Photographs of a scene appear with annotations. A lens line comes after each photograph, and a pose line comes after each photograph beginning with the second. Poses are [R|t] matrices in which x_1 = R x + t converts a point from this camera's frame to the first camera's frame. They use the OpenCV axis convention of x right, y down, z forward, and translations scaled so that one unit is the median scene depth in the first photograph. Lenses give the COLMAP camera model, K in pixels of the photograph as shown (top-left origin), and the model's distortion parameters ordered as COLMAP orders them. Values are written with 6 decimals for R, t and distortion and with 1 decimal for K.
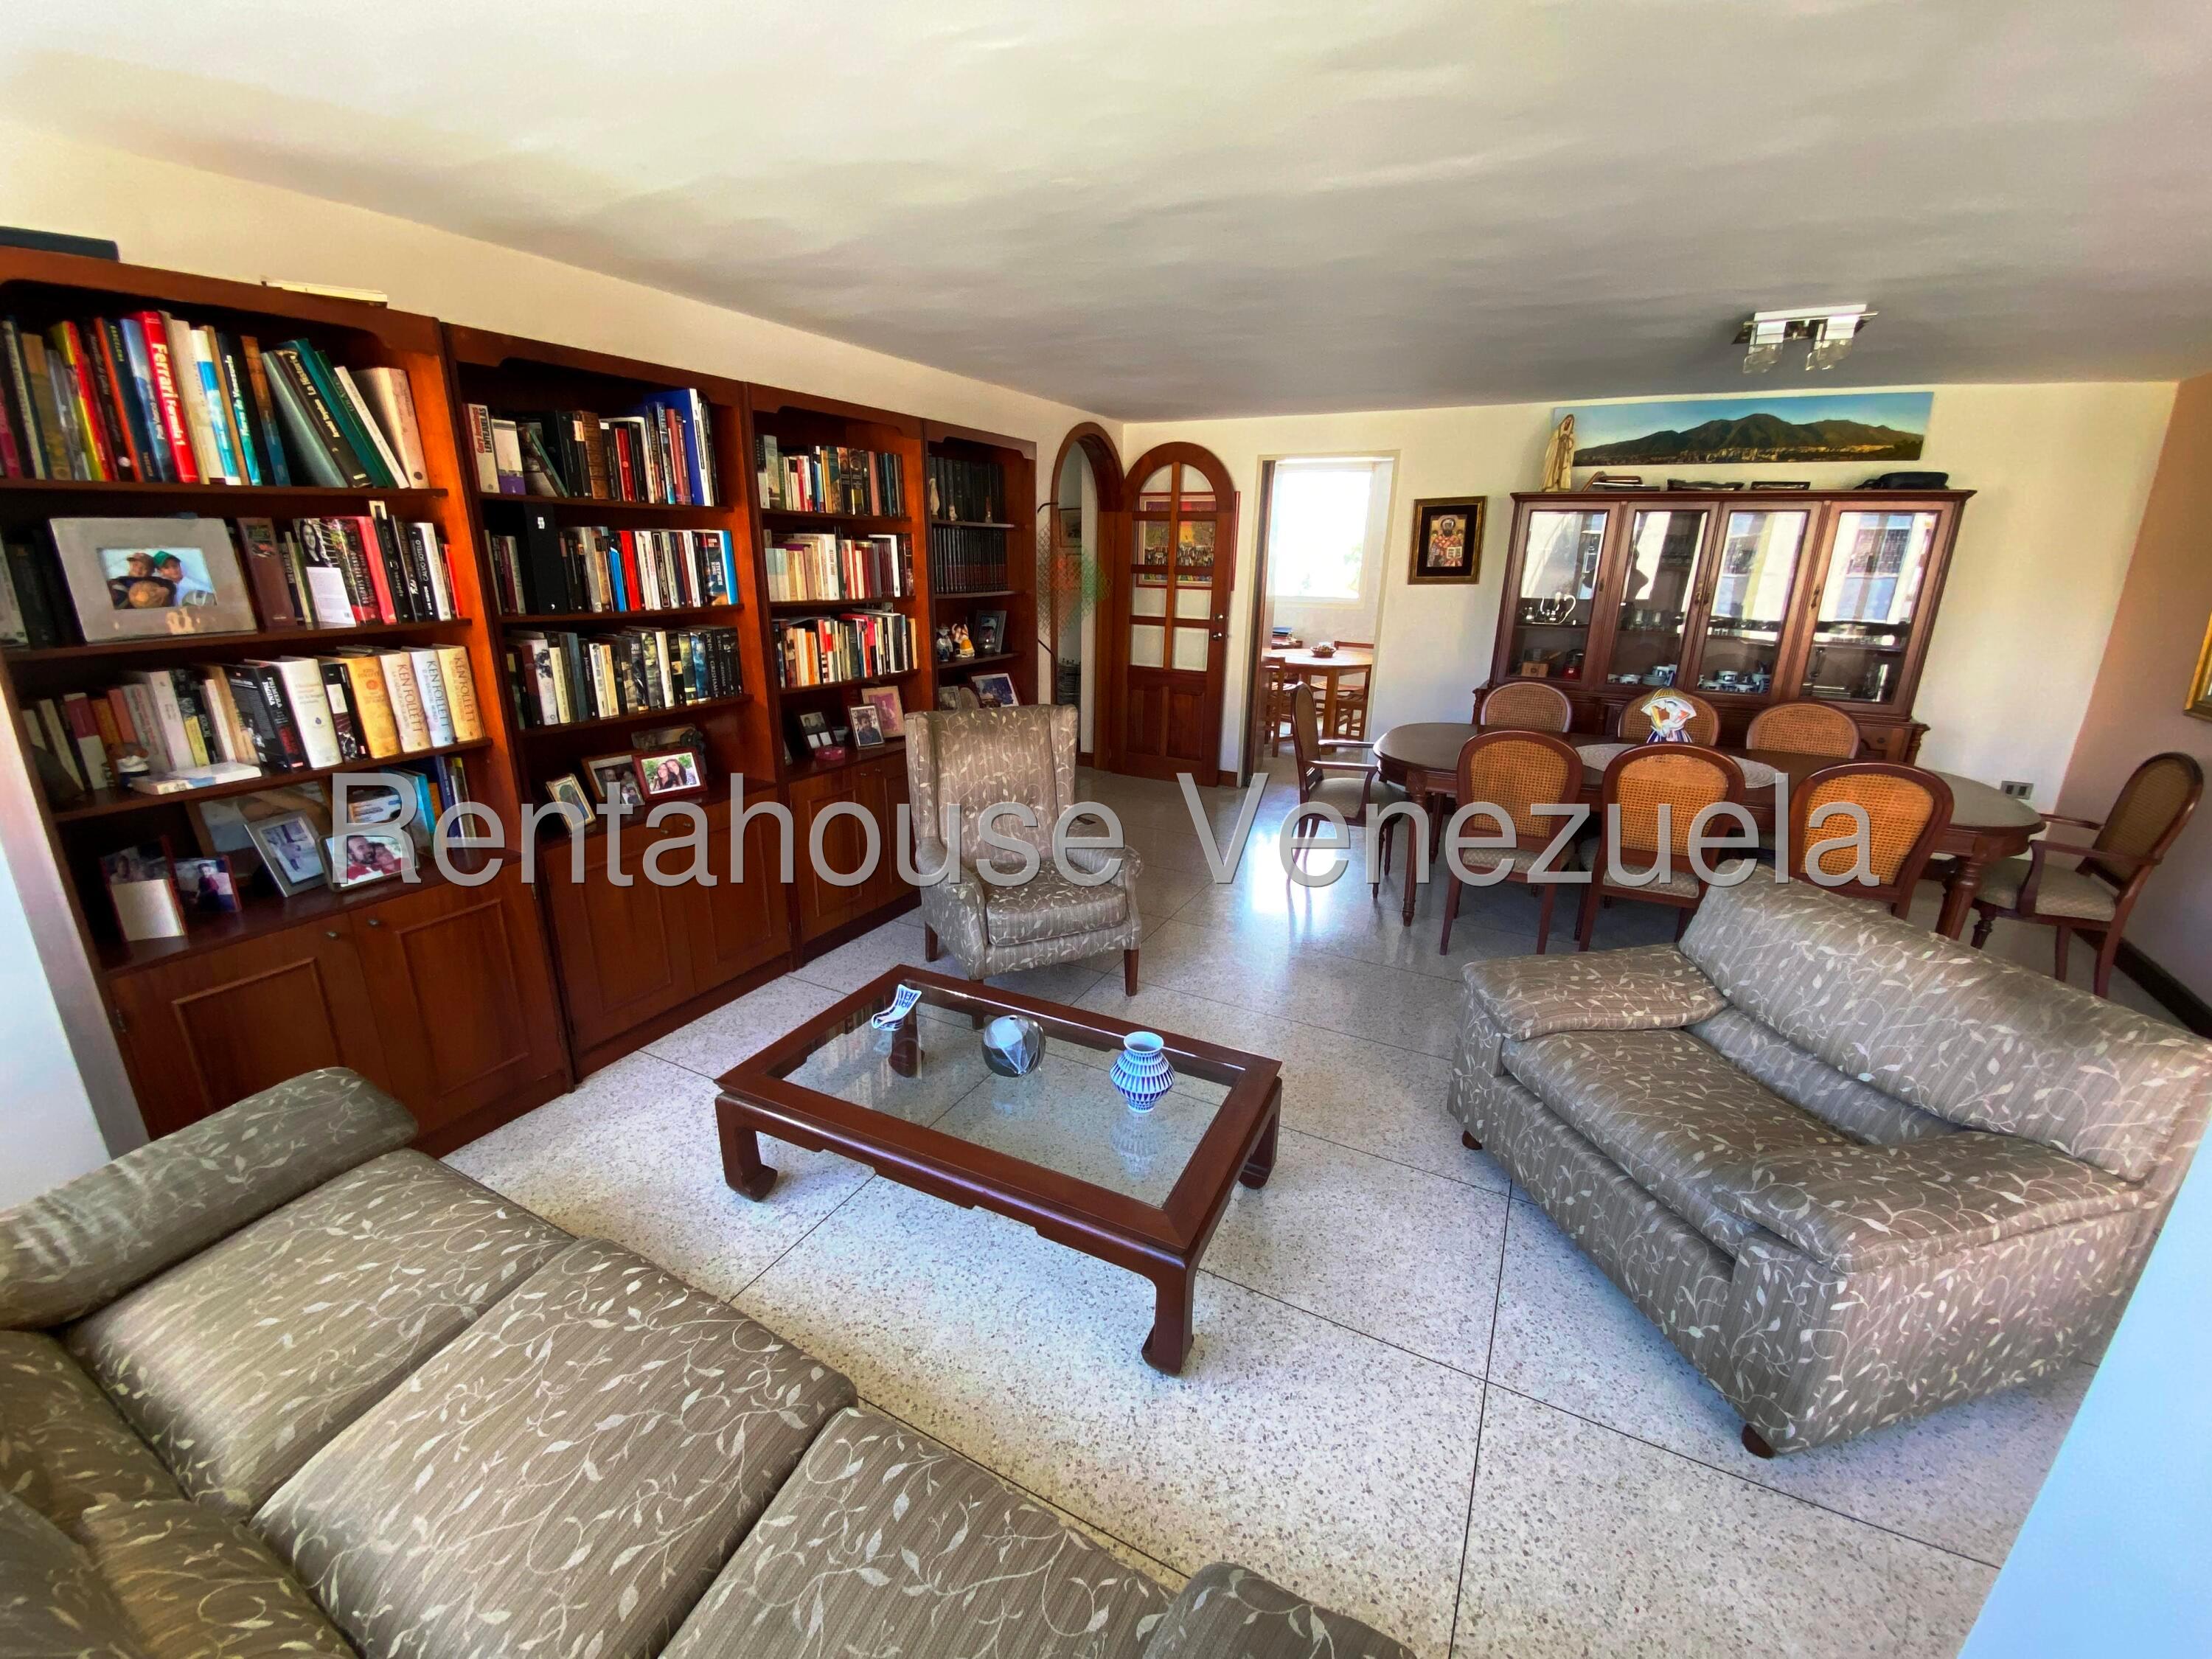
lens RADIAL K [[901.8, 0, 1106.0], [0, 901.8, 829.5], [0, 0, 1]] dist [-0.010467, 0.000022]
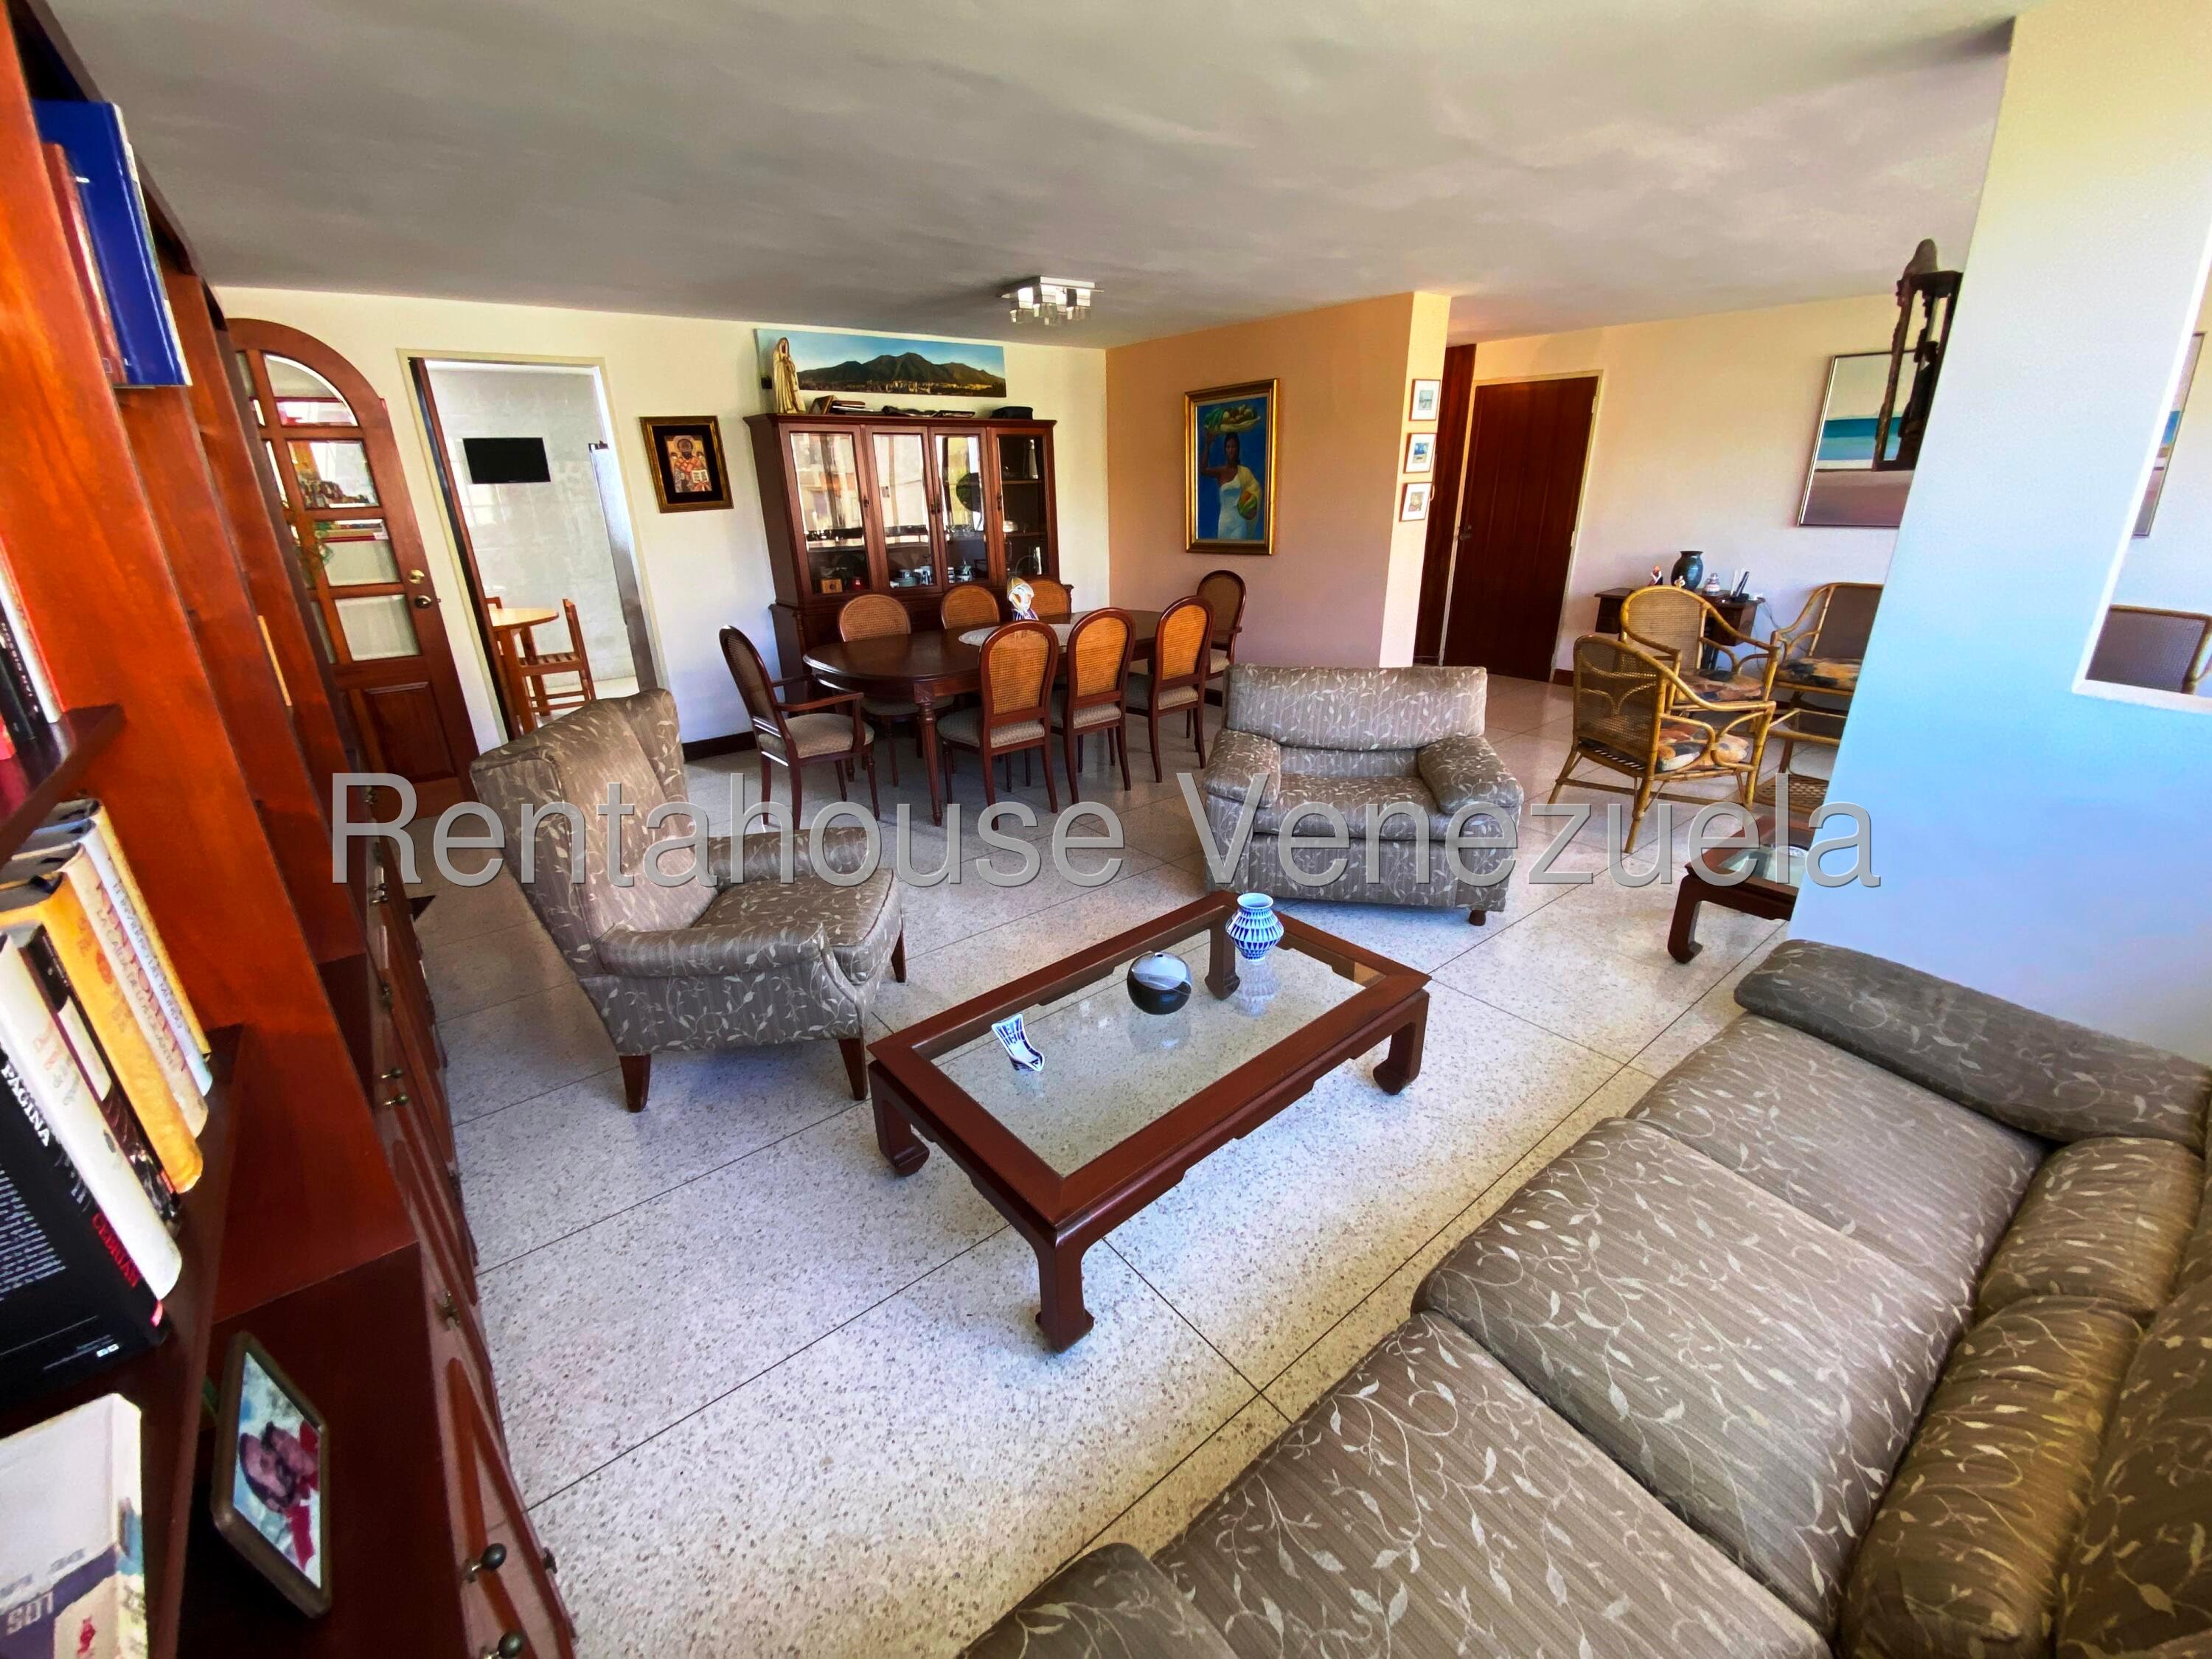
lens RADIAL K [[901.8, 0, 1106.0], [0, 901.8, 829.5], [0, 0, 1]] dist [-0.010467, 0.000022]
pose [[0.401119, -0.352320, 0.845561, -0.428135], [0.298399, 0.922983, 0.243024, -0.077133], [-0.866061, 0.154833, 0.475358, 0.273565]]
